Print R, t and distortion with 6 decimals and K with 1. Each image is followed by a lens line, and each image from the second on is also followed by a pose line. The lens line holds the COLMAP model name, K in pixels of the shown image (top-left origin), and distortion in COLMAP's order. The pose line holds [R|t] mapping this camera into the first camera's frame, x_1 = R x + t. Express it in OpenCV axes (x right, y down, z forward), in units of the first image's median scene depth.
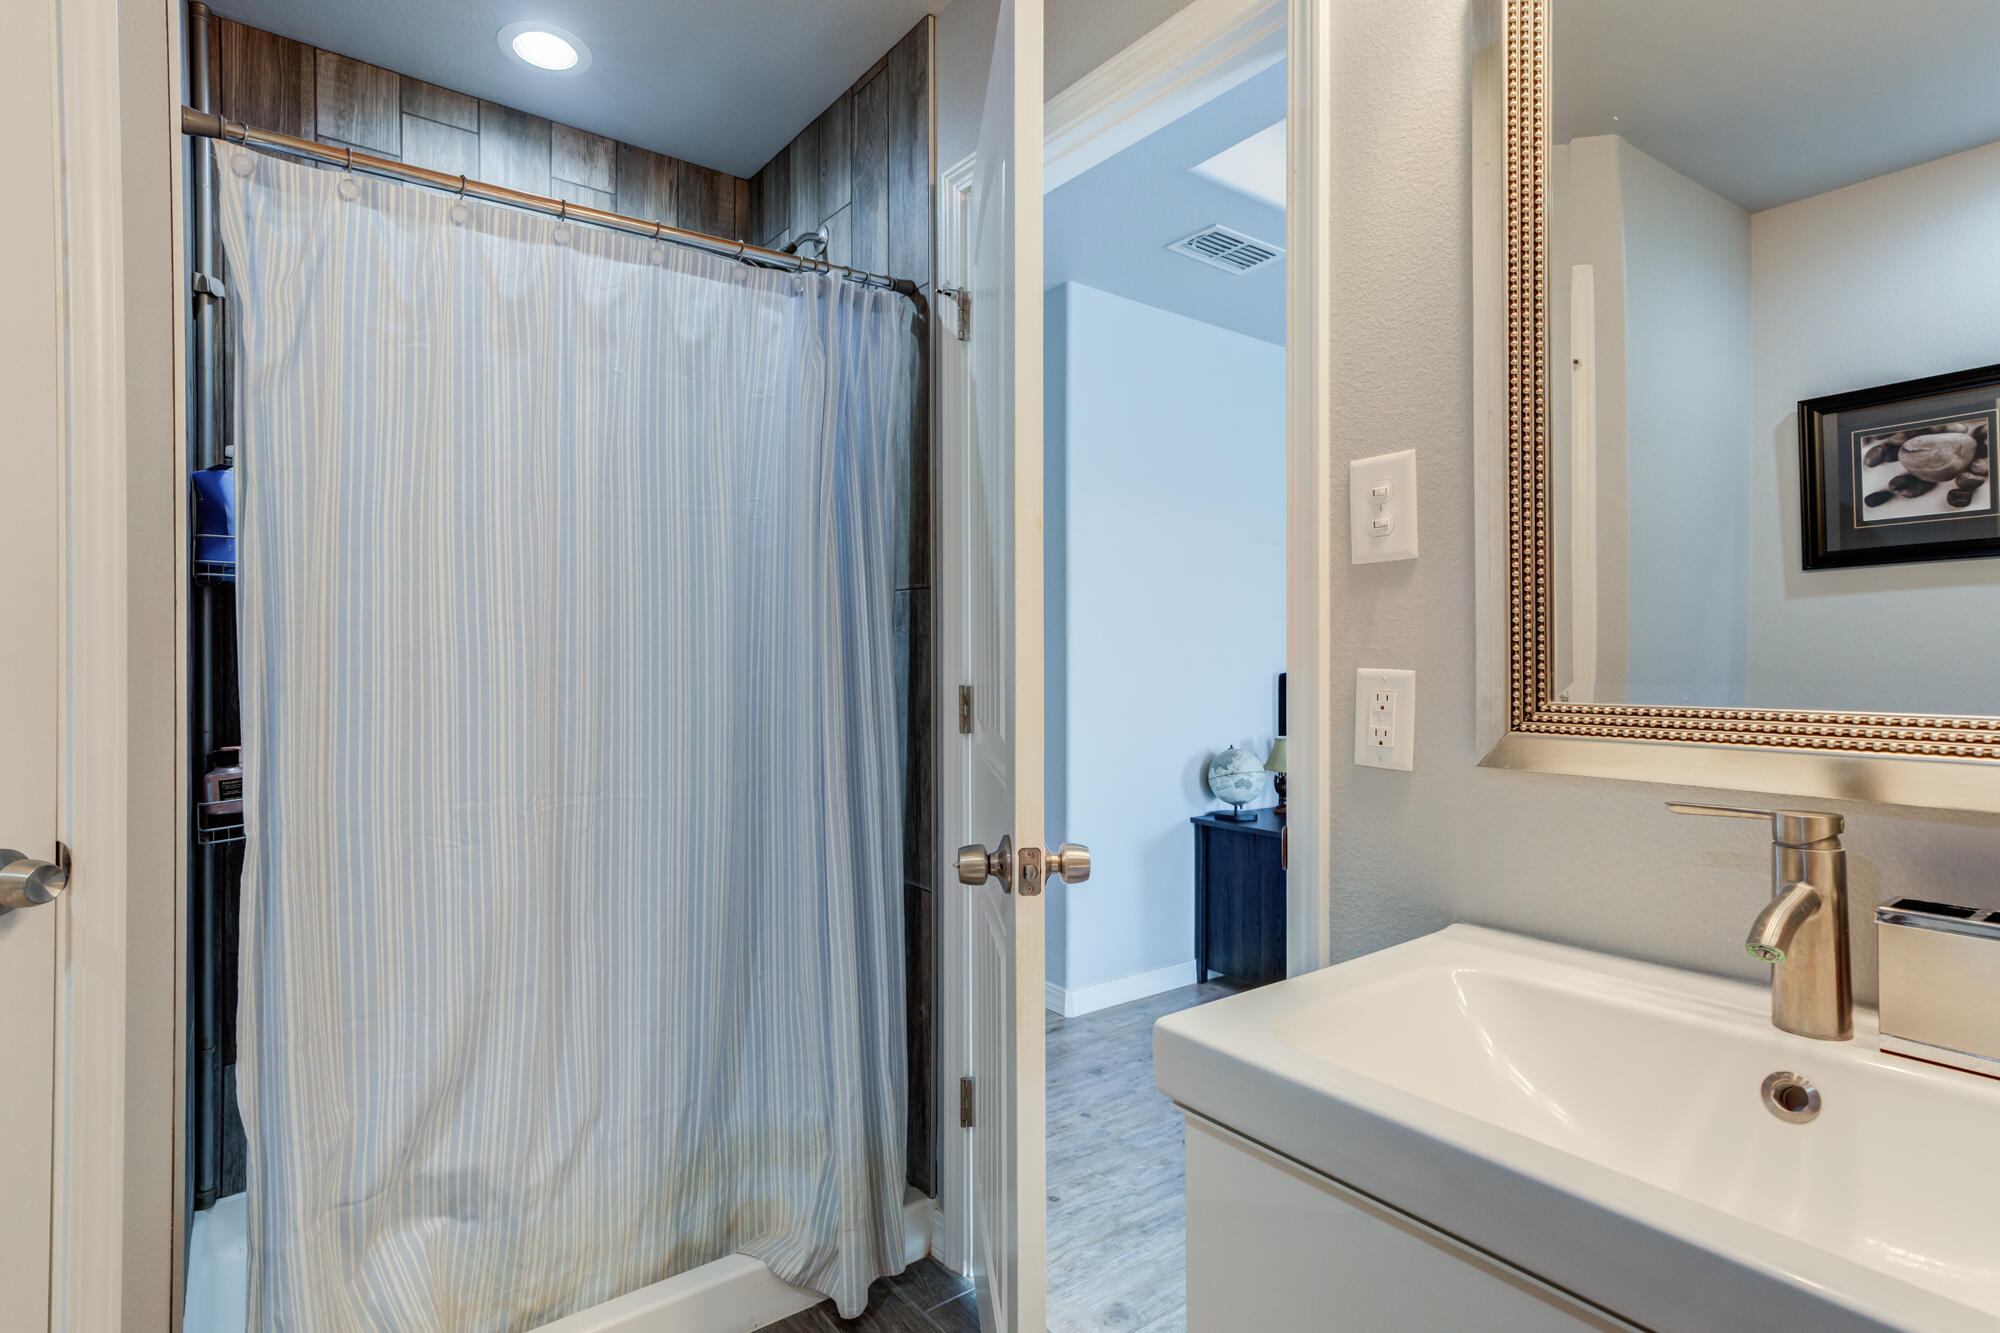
lens RADIAL K [[1007.9, 0, 1000.0], [0, 1007.9, 666.5], [0, 0, 1]] dist [0.013514, 0.005357]
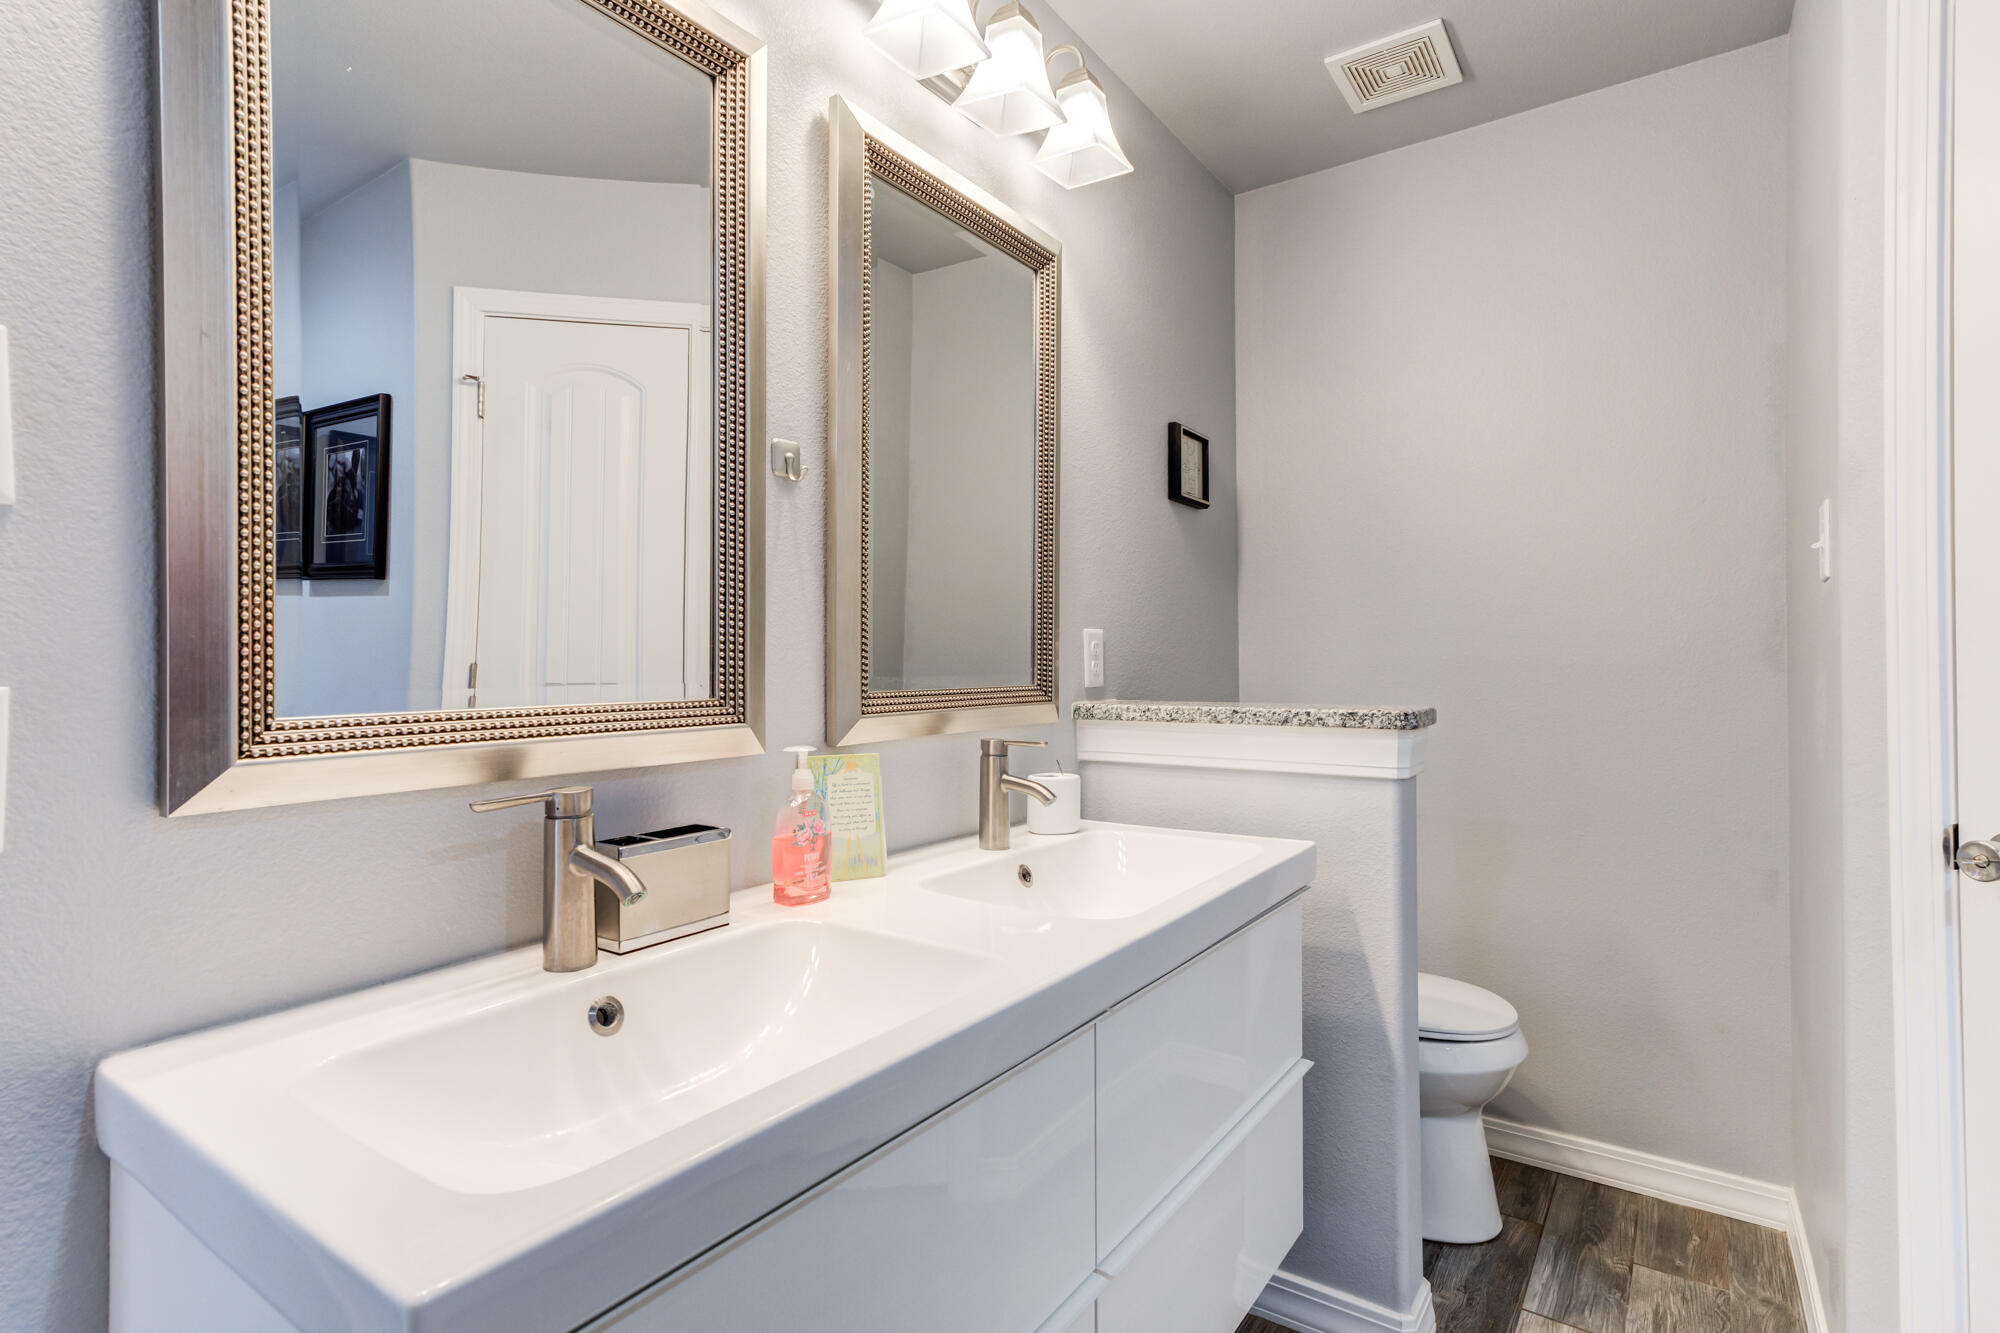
lens RADIAL K [[1007.9, 0, 1000.0], [0, 1007.9, 666.5], [0, 0, 1]] dist [0.013514, 0.005357]
pose [[-0.307742, -0.005384, 0.951454, -0.440135], [0.013689, 0.999855, 0.010085, -0.007301], [-0.951371, 0.016128, -0.307624, 0.739719]]
